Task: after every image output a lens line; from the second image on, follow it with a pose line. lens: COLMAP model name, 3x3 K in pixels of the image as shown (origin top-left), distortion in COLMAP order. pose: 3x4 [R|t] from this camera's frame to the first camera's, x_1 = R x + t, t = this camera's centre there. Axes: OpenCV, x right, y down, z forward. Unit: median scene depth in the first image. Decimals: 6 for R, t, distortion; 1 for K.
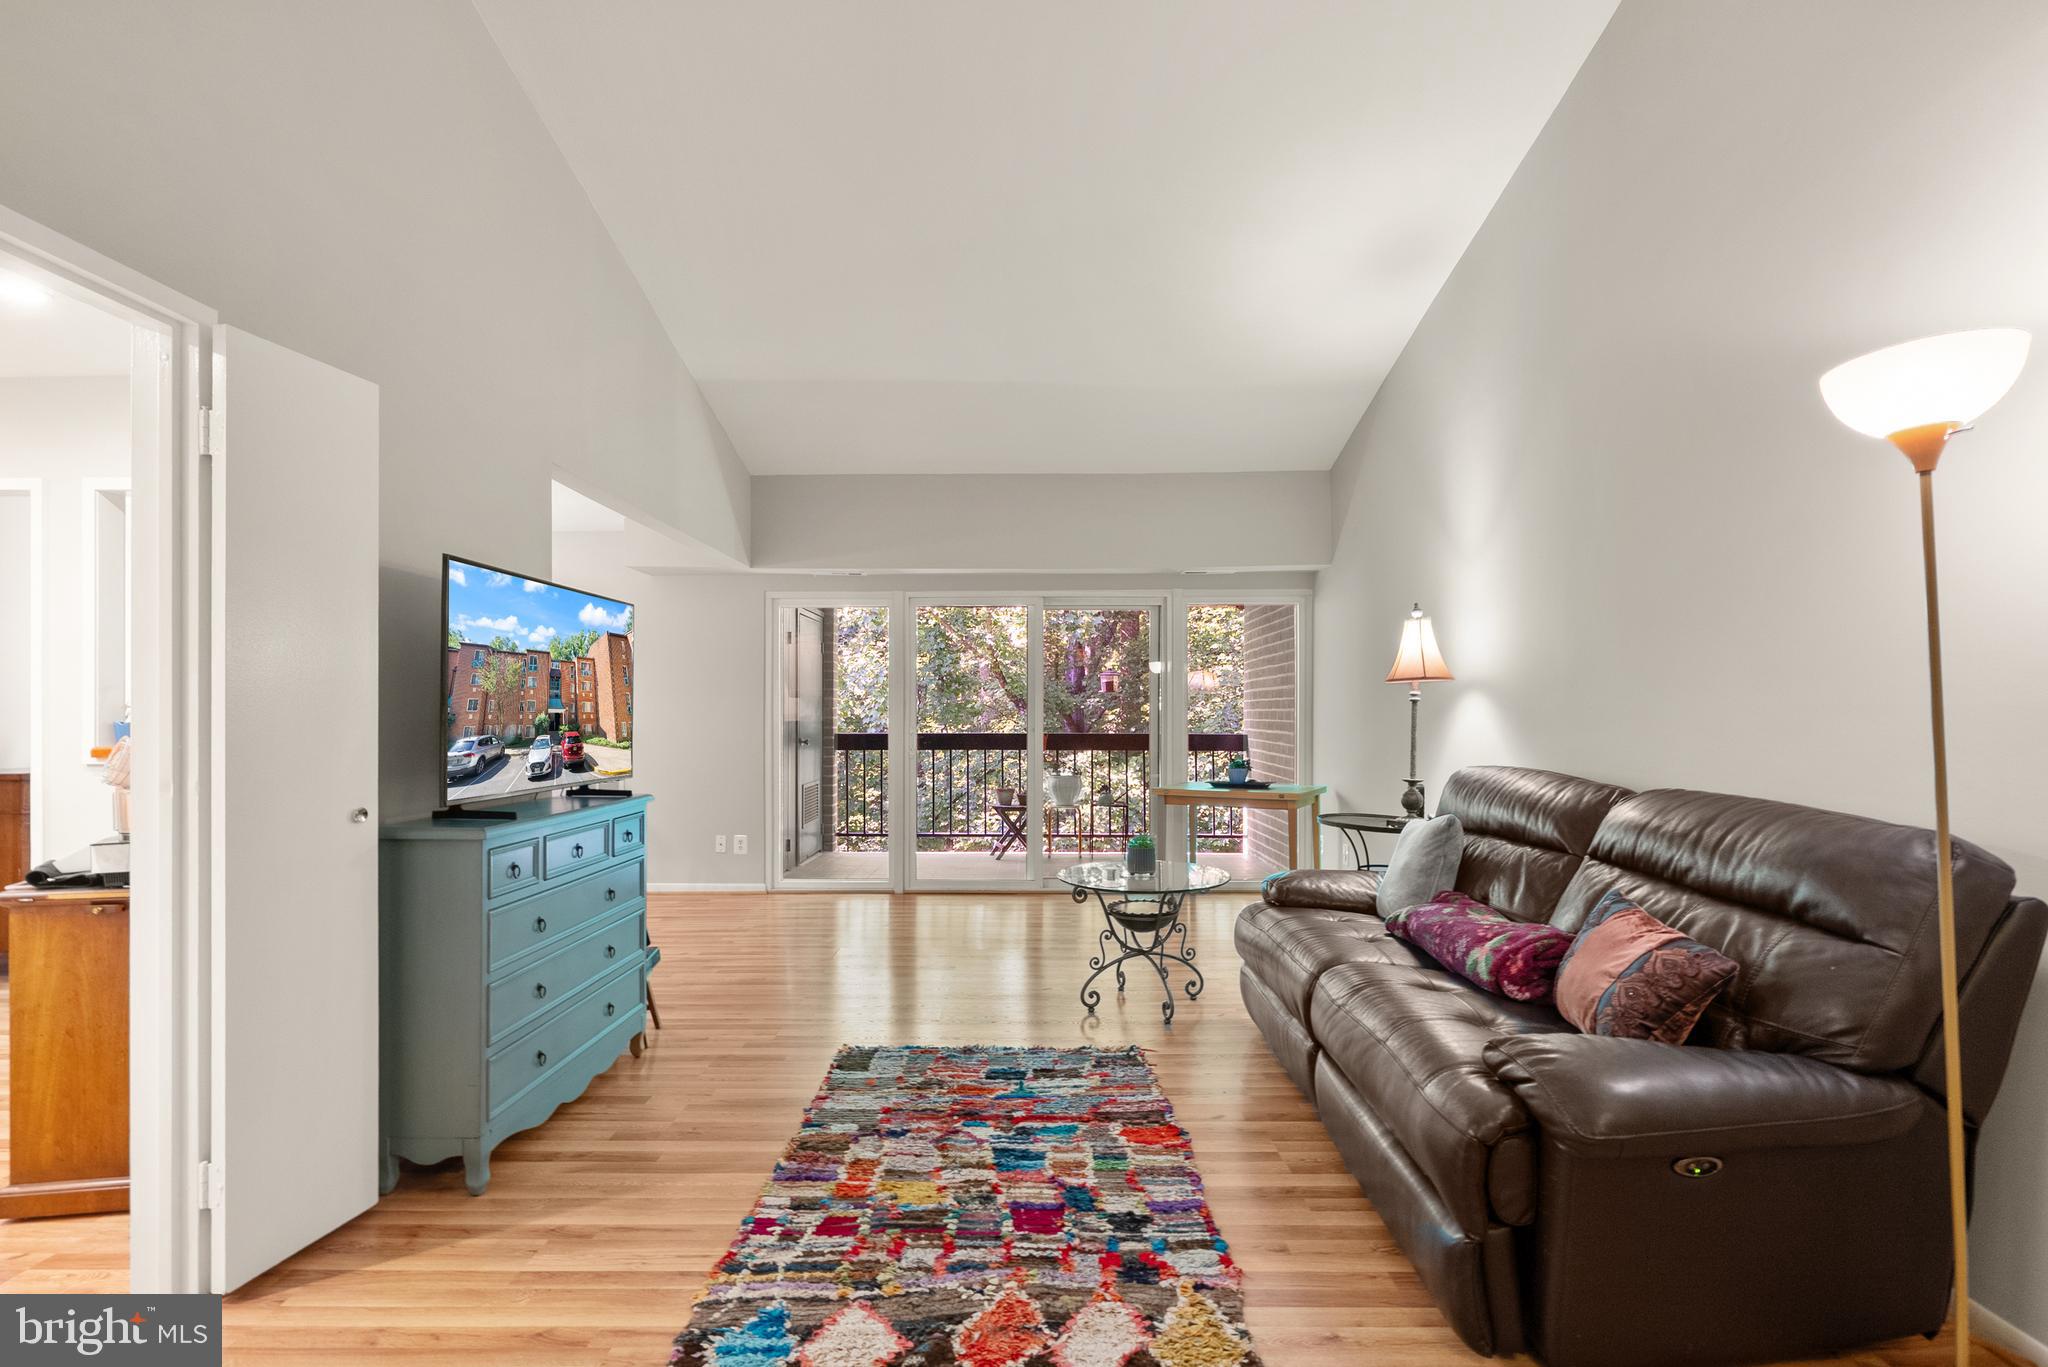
lens RADIAL K [[964.3, 0, 1024.8], [0, 964.3, 711.0], [0, 0, 1]] dist [-0.001172, -0.000087]
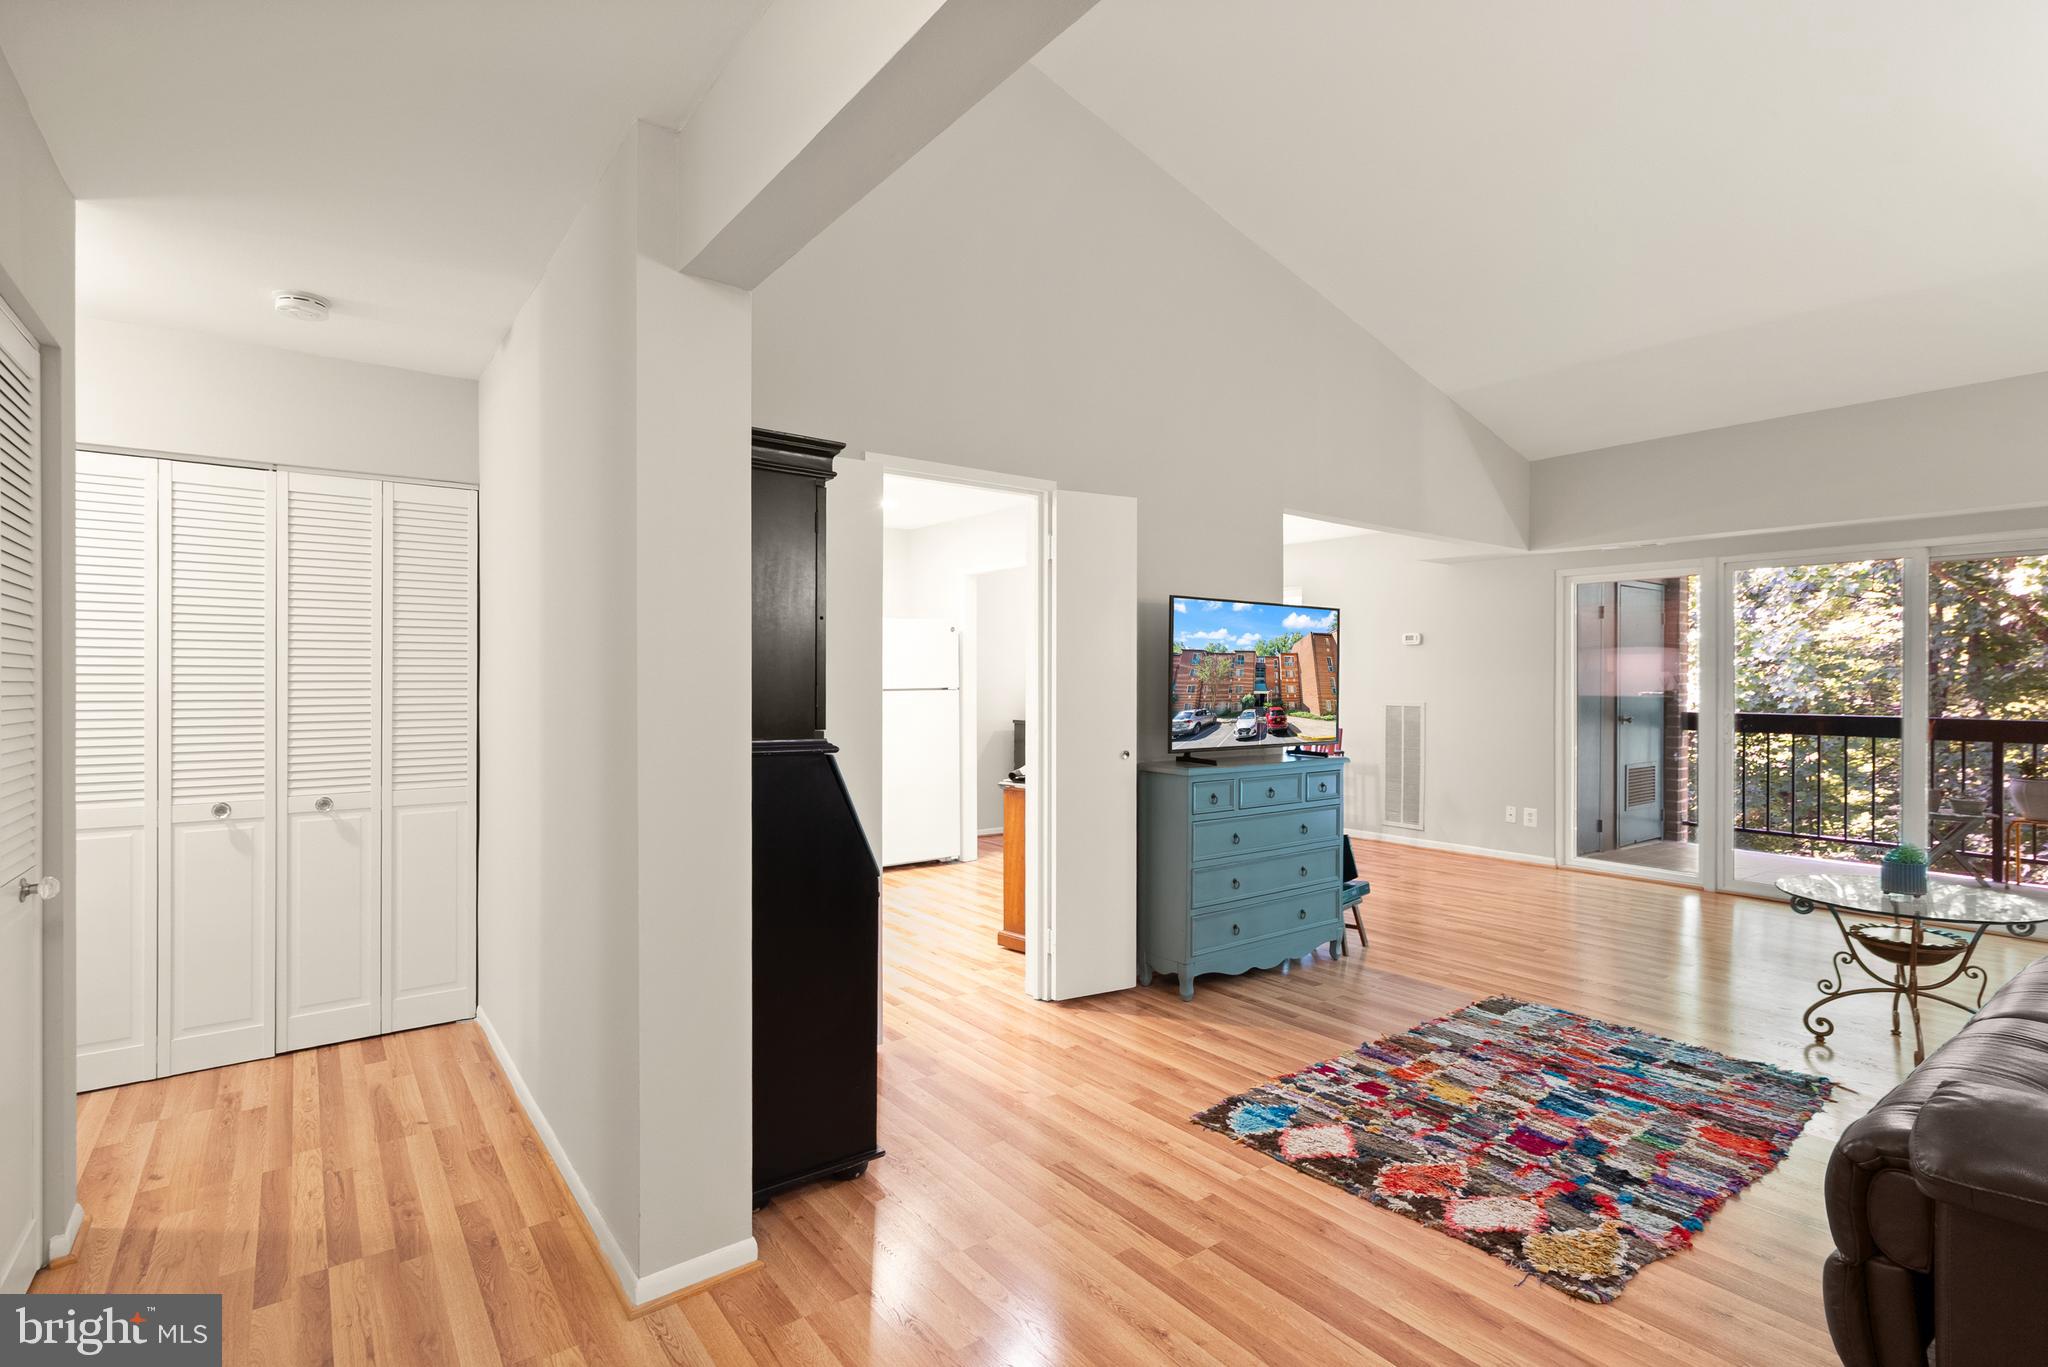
lens RADIAL K [[985.3, 0, 1024.0], [0, 985.3, 683.5], [0, 0, 1]] dist [0.004829, 0.001038]
pose [[0.609311, 0.006539, -0.792904, 0.501964], [-0.002499, 0.999977, 0.006326, -0.023868], [0.792927, -0.001873, 0.609313, -0.175000]]
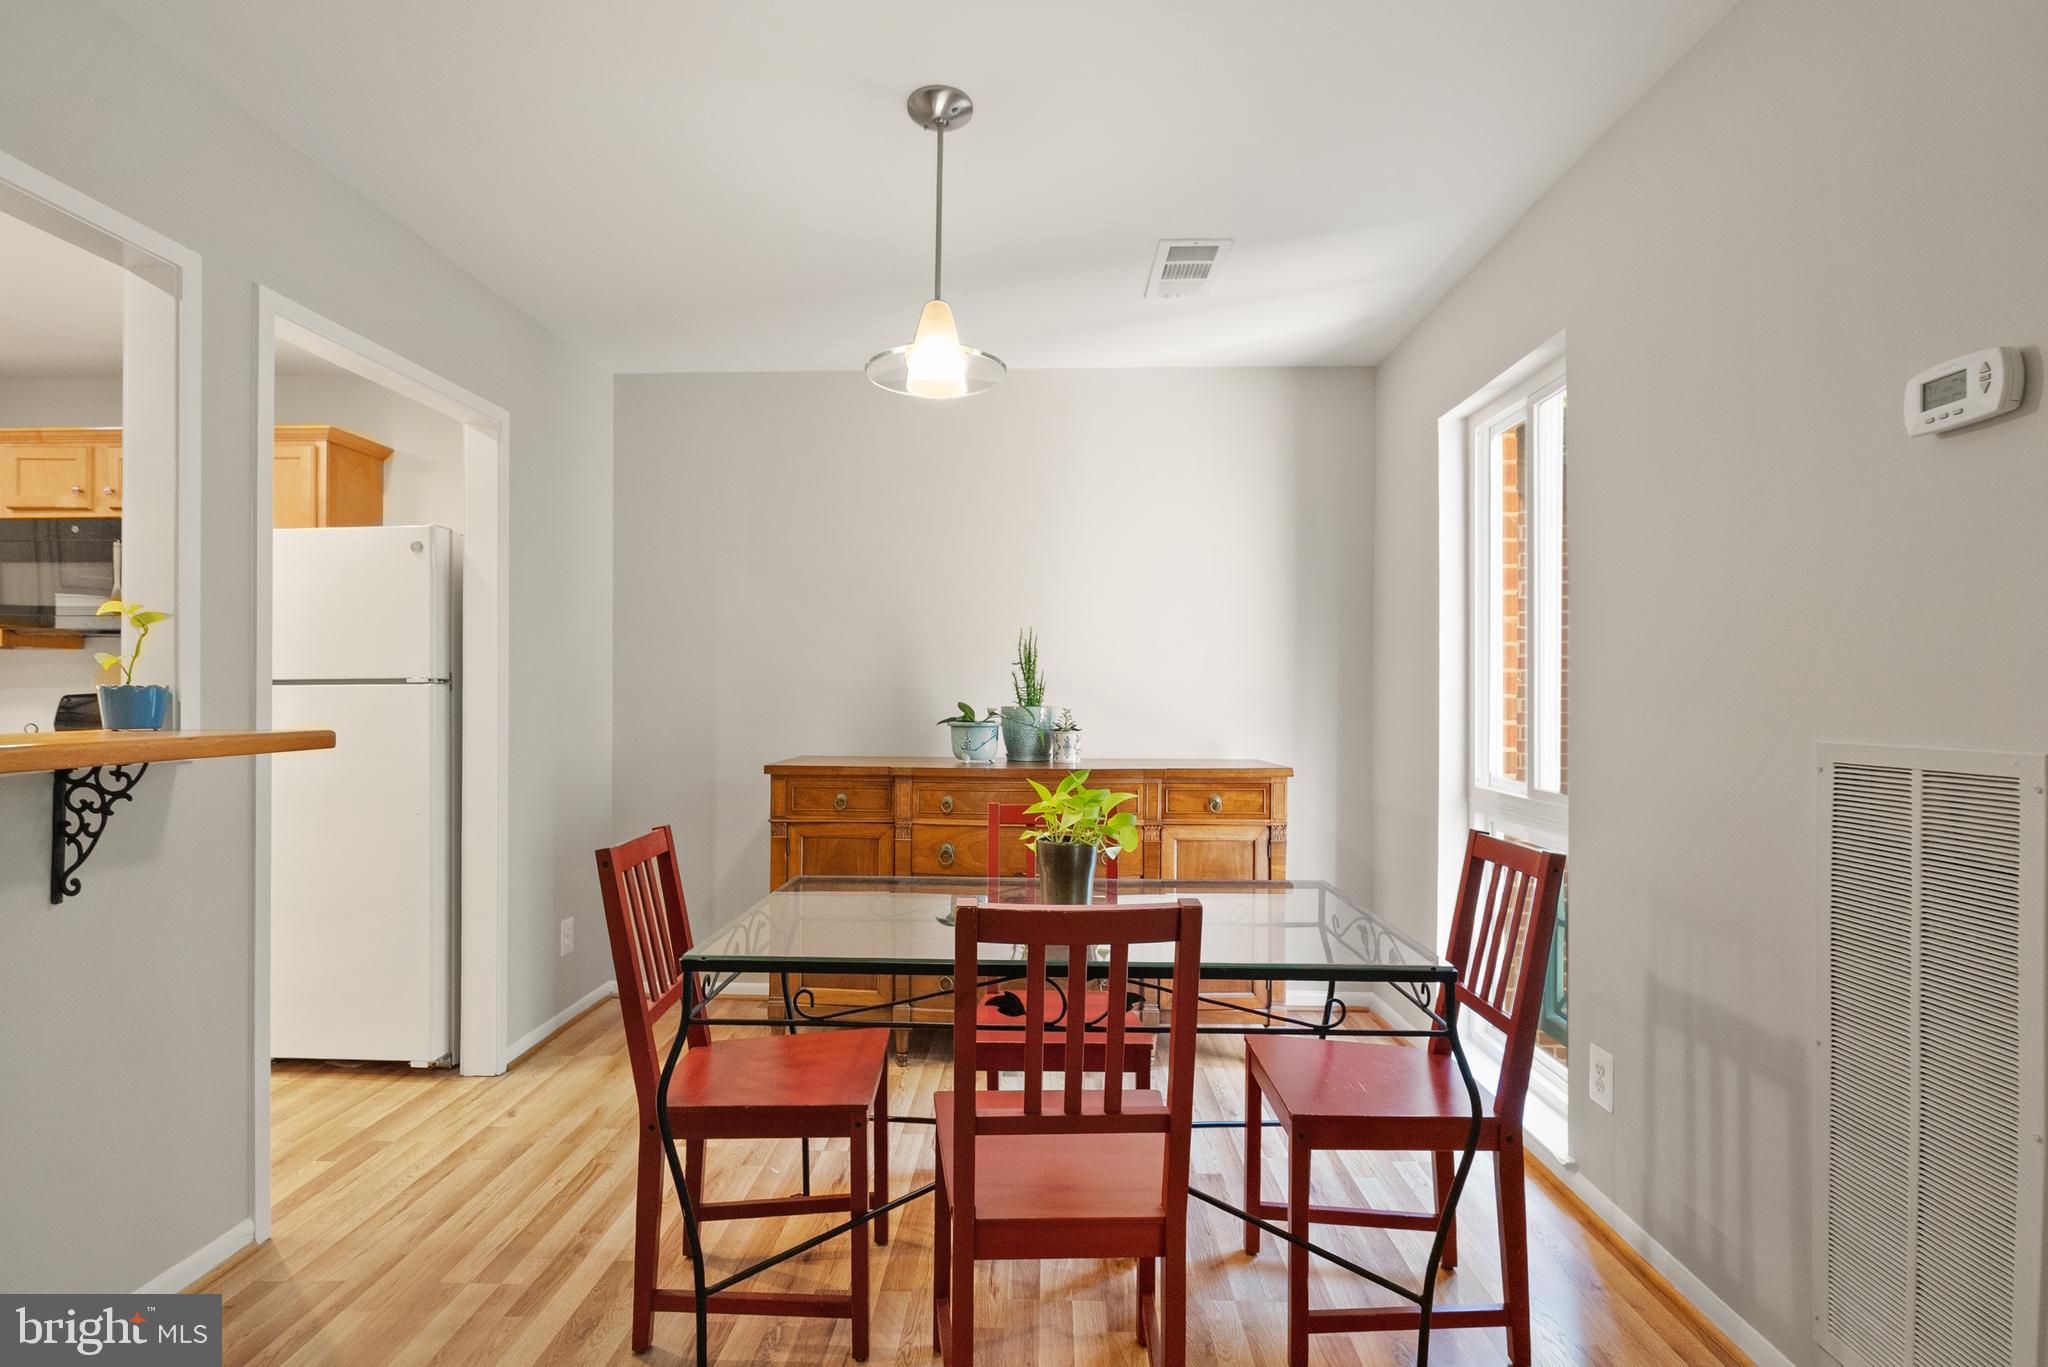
lens RADIAL K [[959.7, 0, 1017.8], [0, 959.7, 698.9], [0, 0, 1]] dist [-0.005549, 0.006752]
pose [[-0.023318, 0.002909, -0.999724, -0.530593], [-0.005726, 0.999979, 0.003043, 0.018279], [0.999712, 0.005795, -0.023301, 1.897538]]
